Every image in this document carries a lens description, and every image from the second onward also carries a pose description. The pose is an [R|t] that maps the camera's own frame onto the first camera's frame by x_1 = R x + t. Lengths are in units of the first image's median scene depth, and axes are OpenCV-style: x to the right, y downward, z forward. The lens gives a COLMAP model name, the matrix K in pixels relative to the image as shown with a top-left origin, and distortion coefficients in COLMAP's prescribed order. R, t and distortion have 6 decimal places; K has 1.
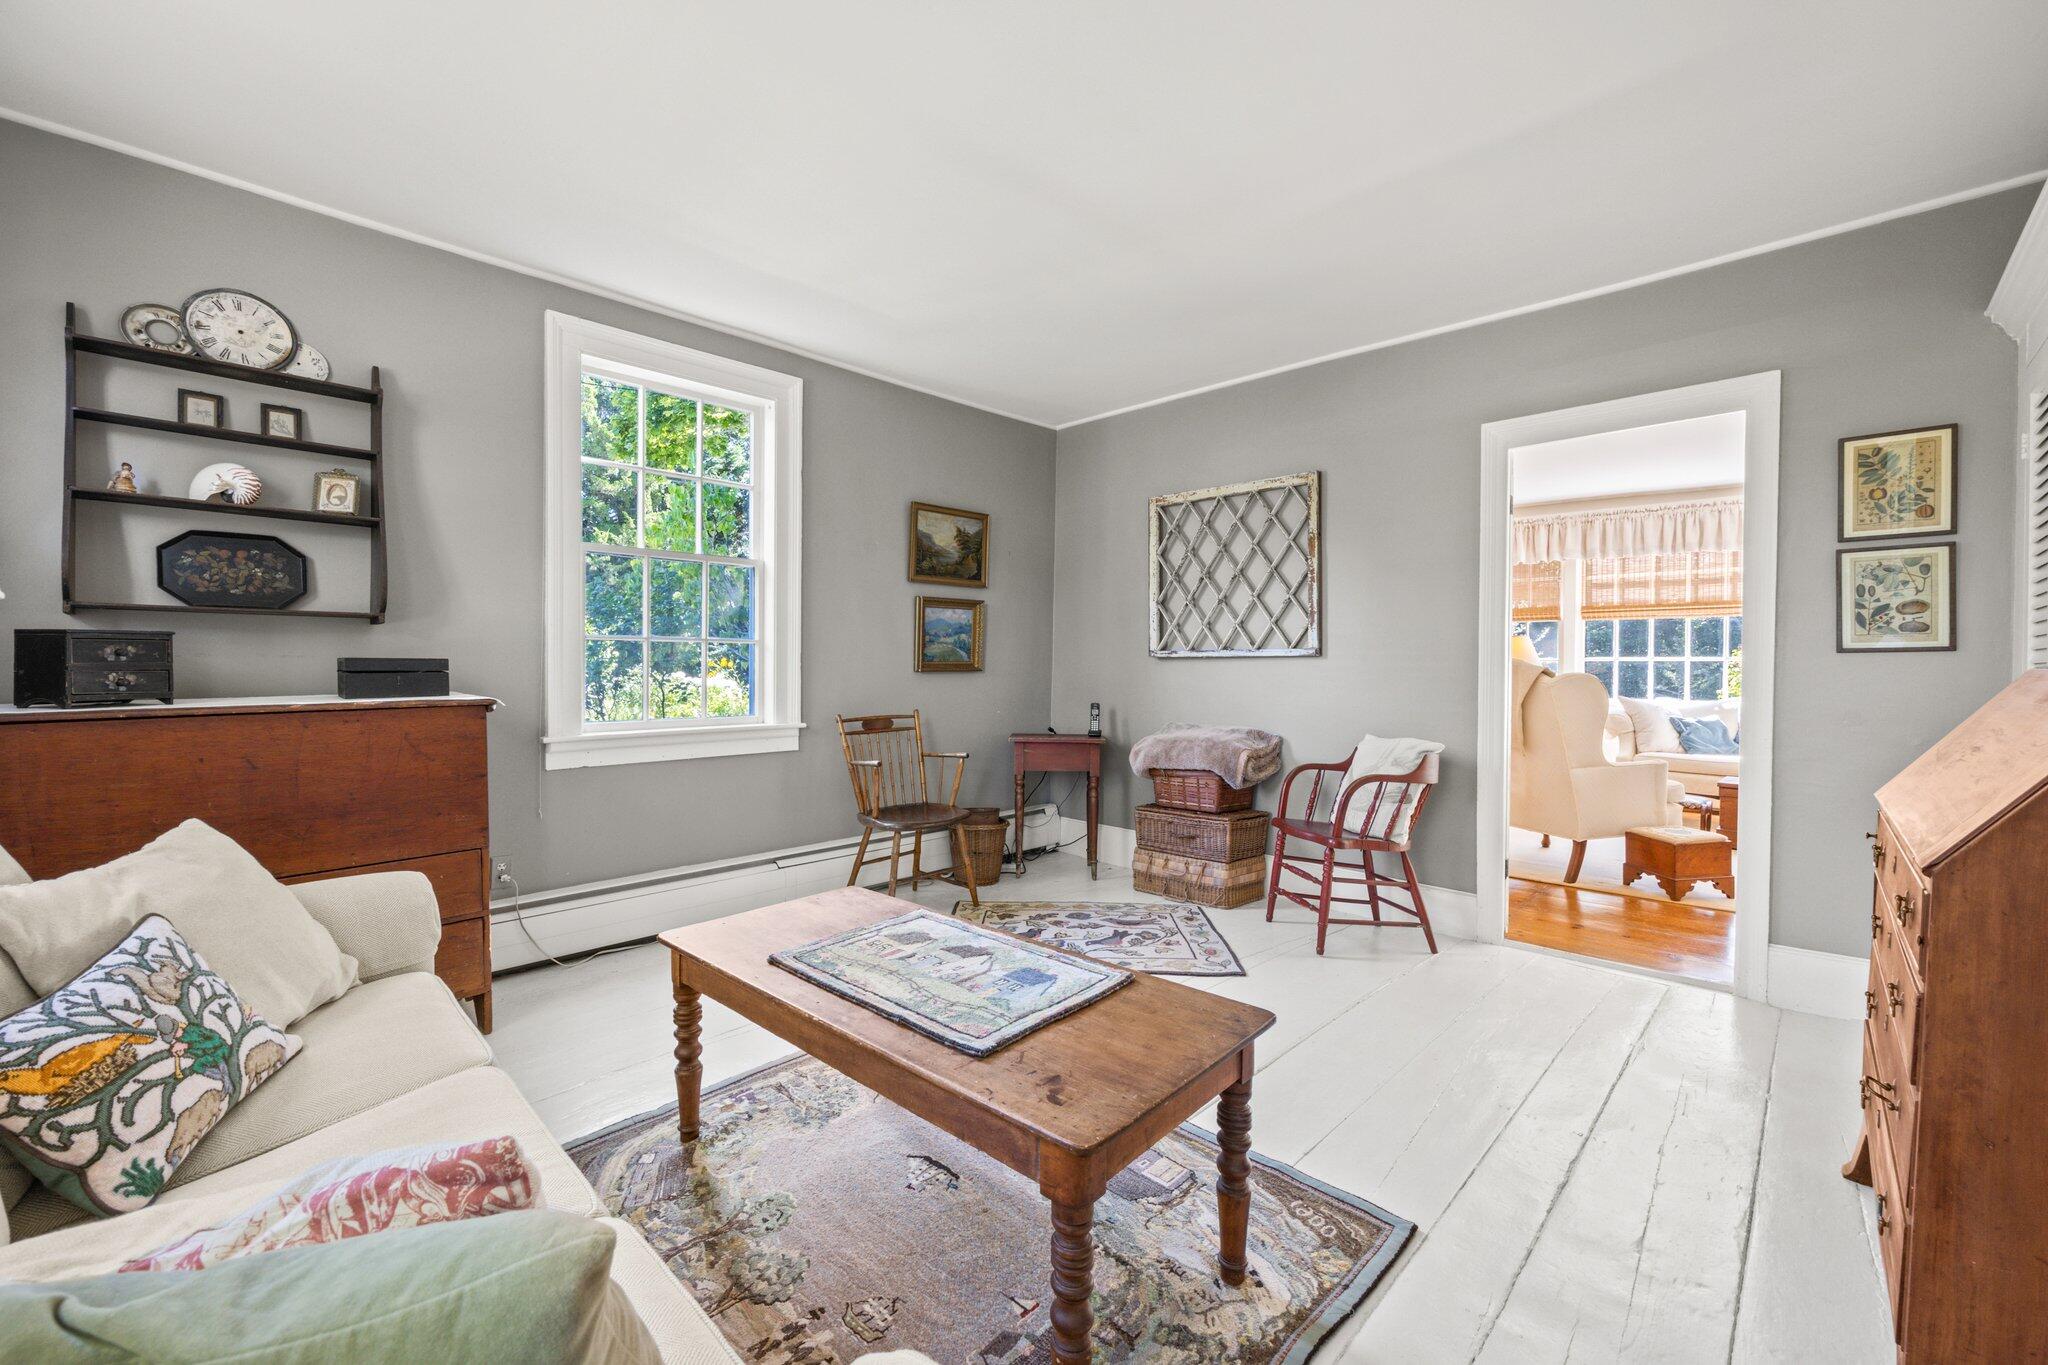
lens RADIAL K [[827.1, 0, 1017.4], [0, 827.1, 676.7], [0, 0, 1]] dist [-0.002411, 0.001261]
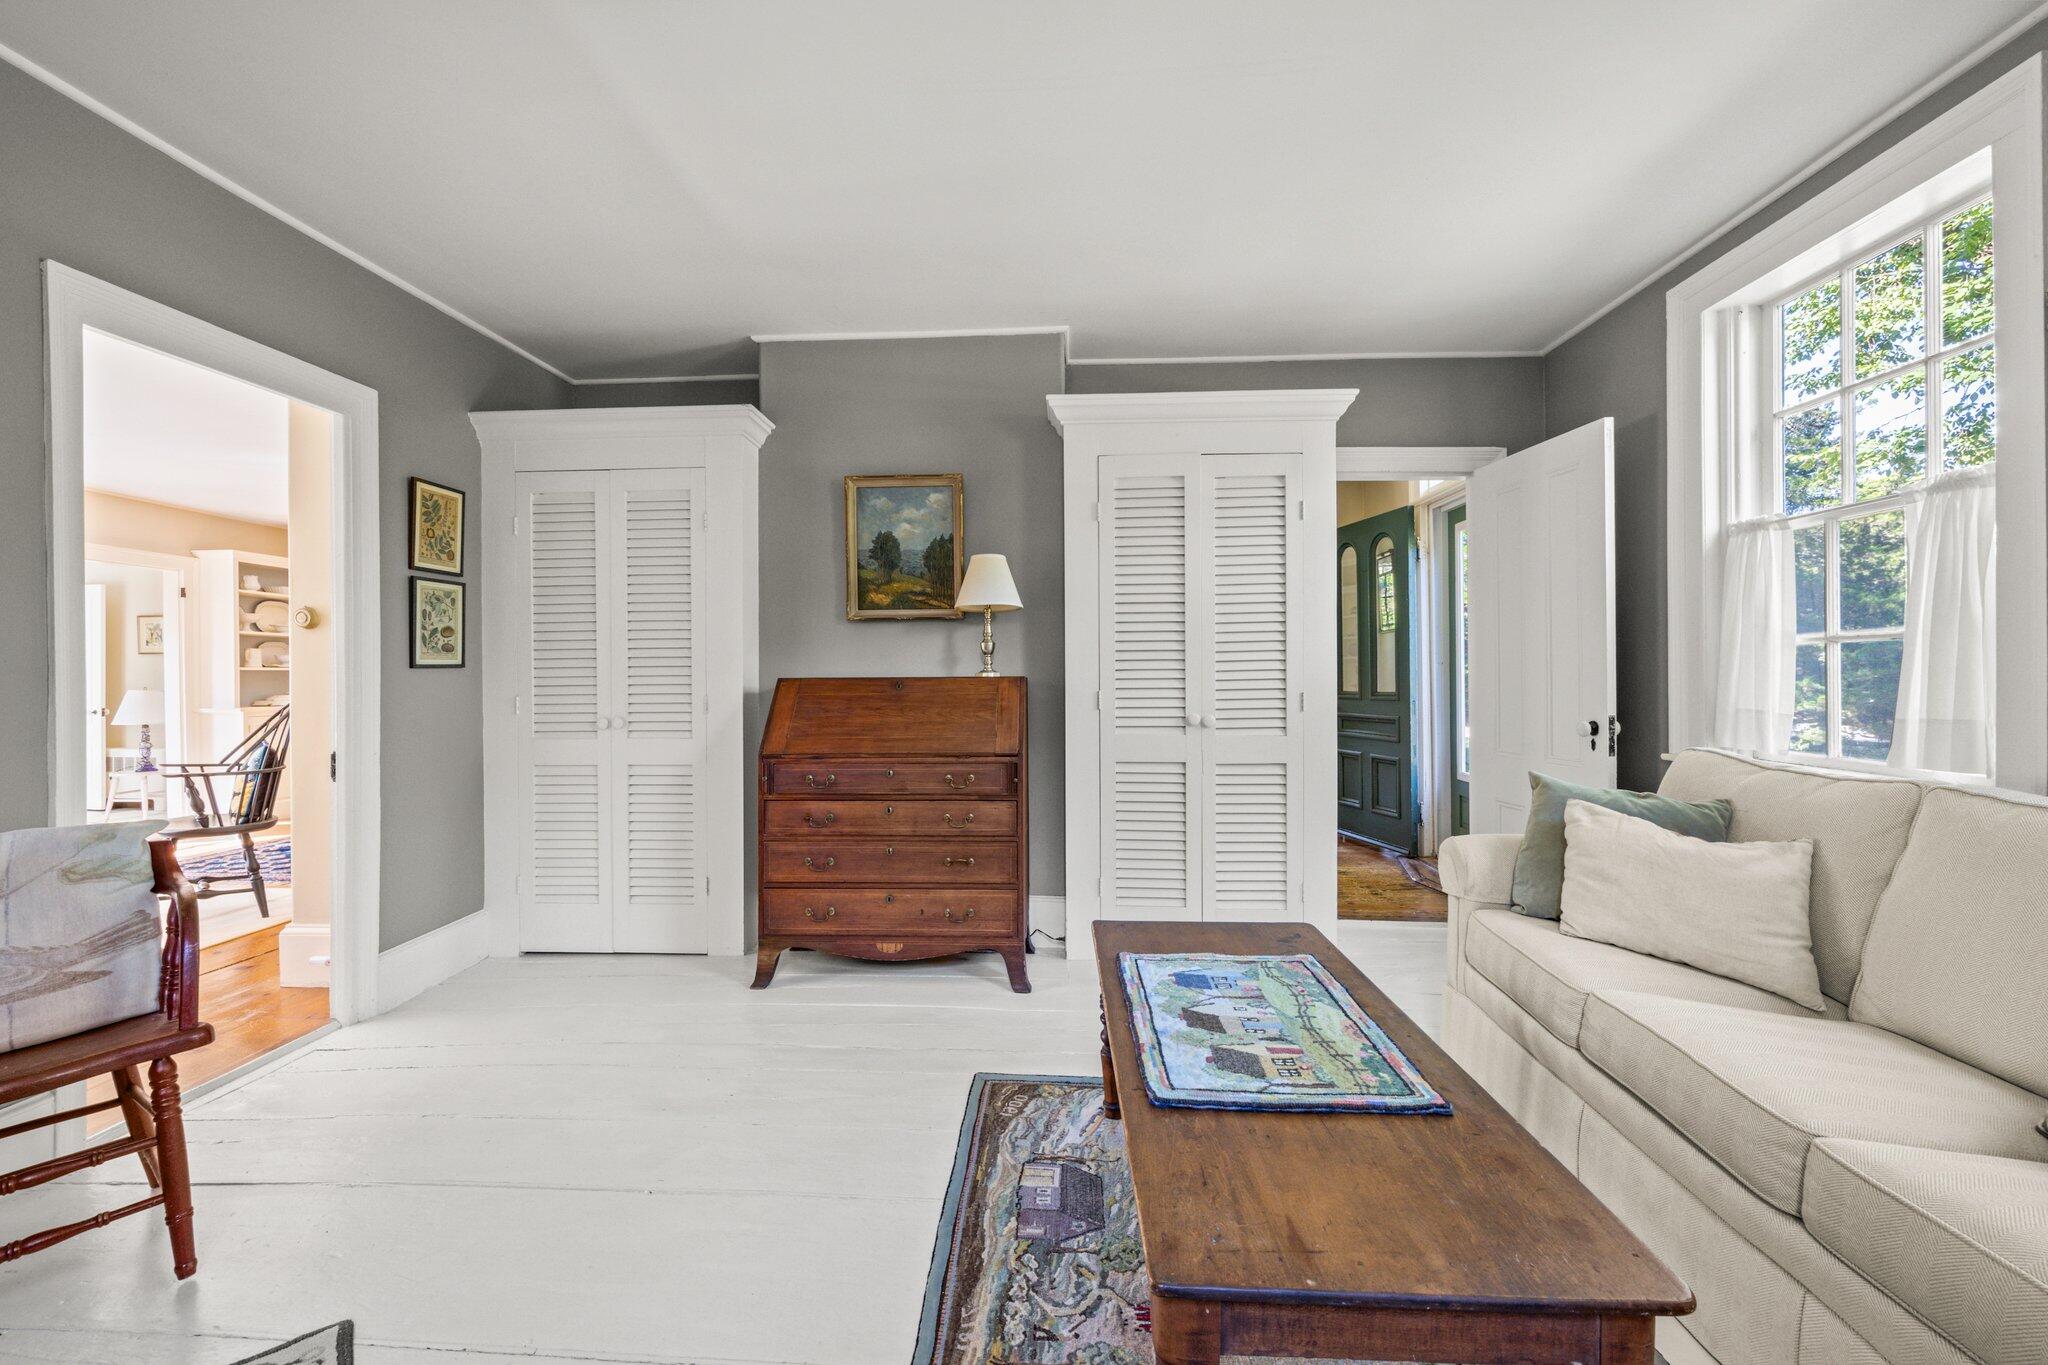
lens RADIAL K [[827.1, 0, 1008.7], [0, 827.1, 675.5], [0, 0, 1]] dist [-0.002411, 0.001261]
pose [[-0.644176, -0.001091, 0.764877, -0.423480], [0.017066, 0.999730, 0.015799, -0.025769], [-0.764687, 0.023230, -0.643983, 1.238556]]
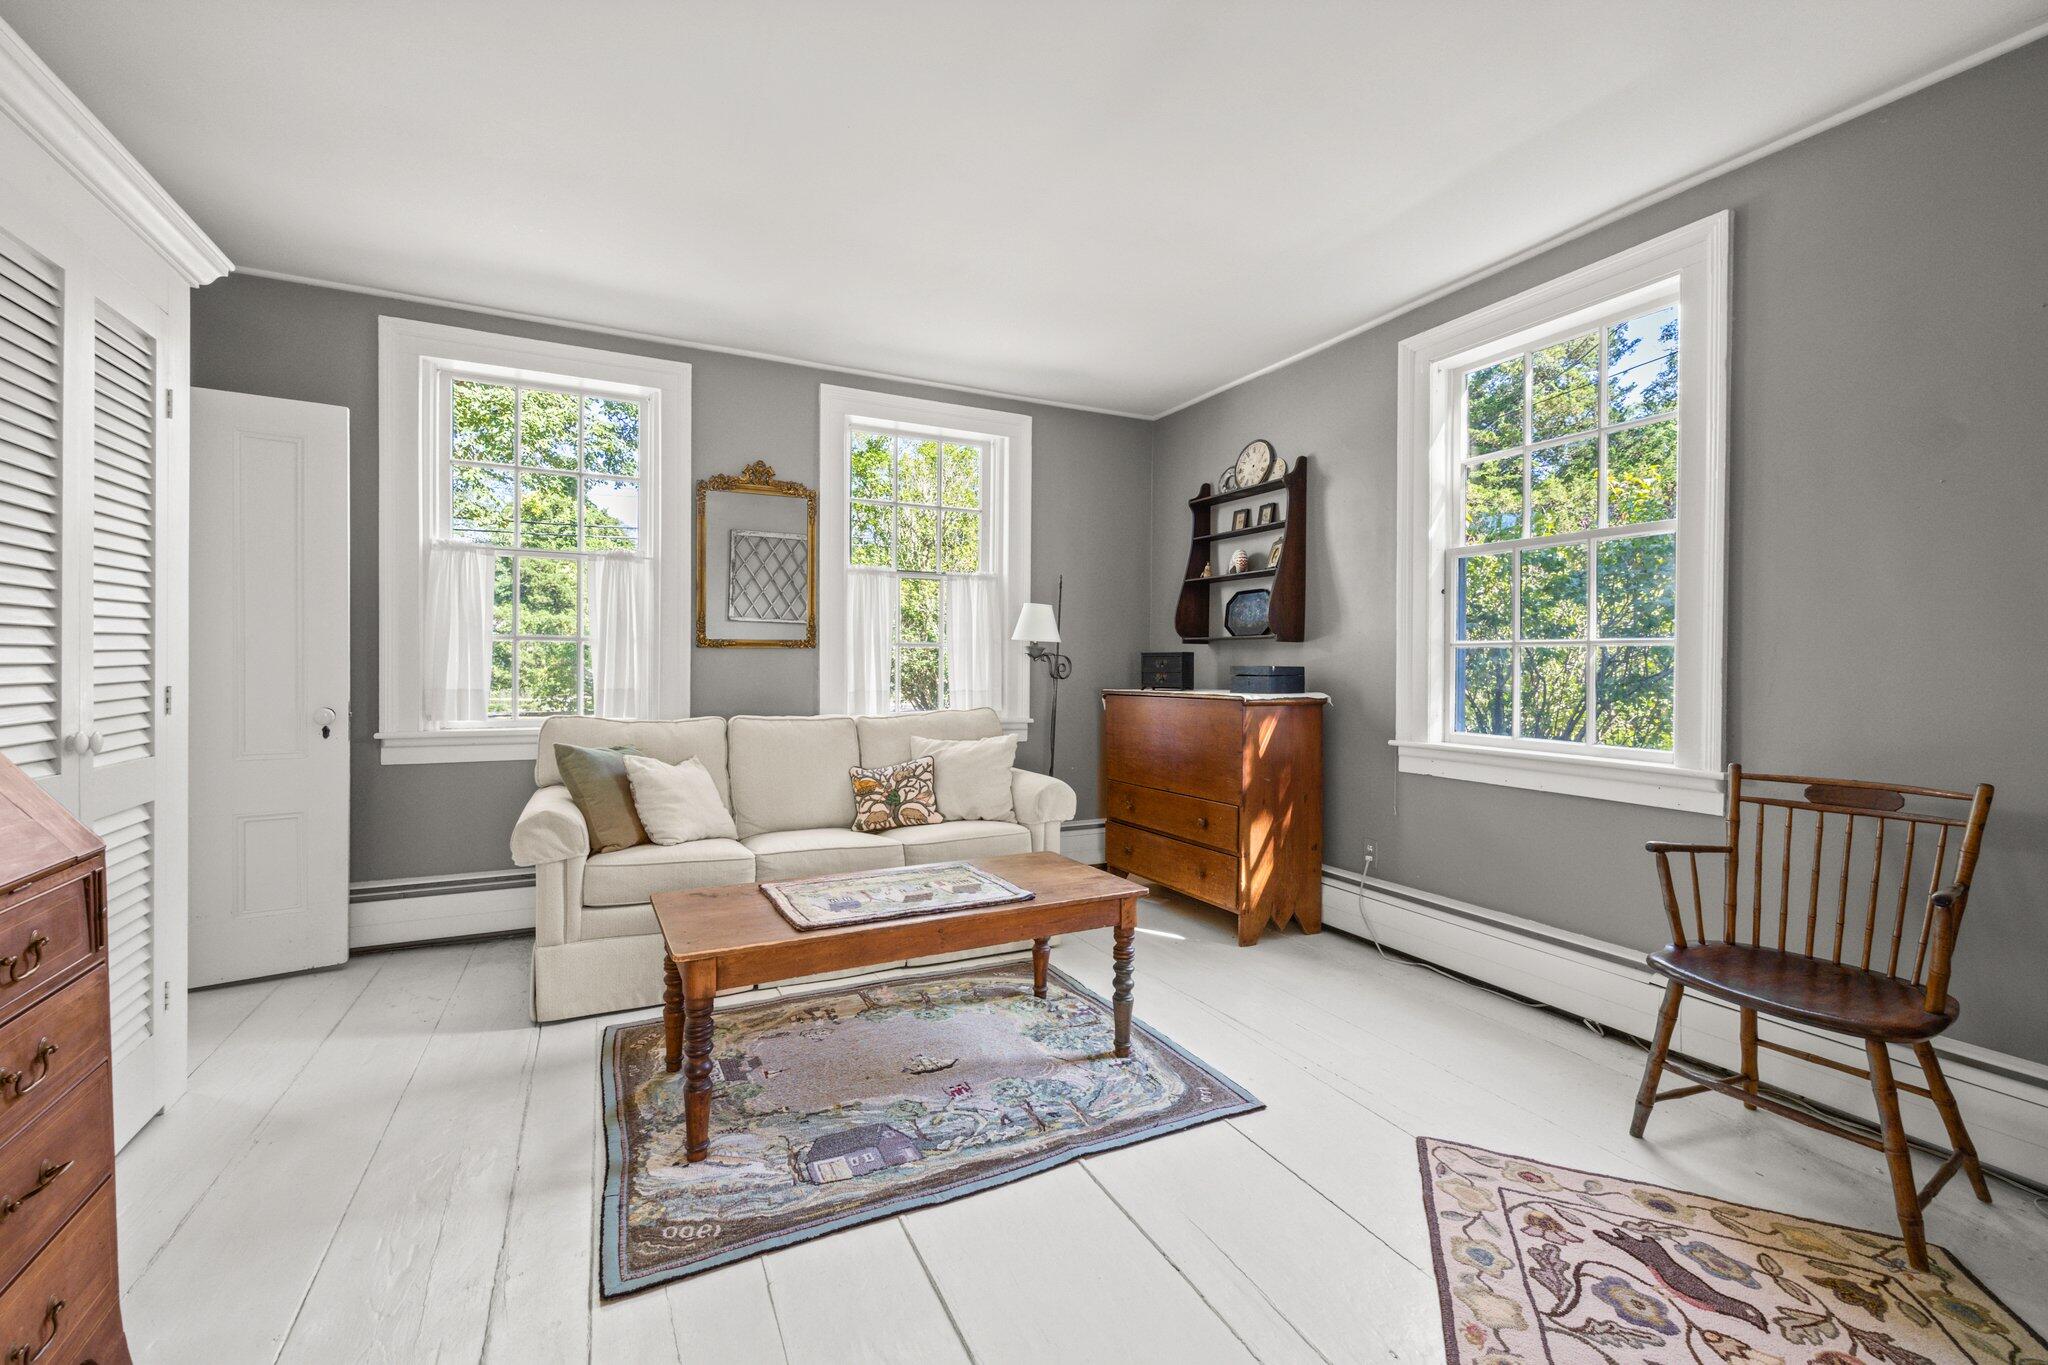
lens RADIAL K [[827.1, 0, 1005.0], [0, 827.1, 677.1], [0, 0, 1]] dist [-0.002411, 0.001261]
pose [[-0.333678, 0.006832, -0.942662, 0.780561], [-0.025697, 0.999536, 0.016340, -0.016134], [0.942337, 0.029676, -0.333348, 1.123087]]
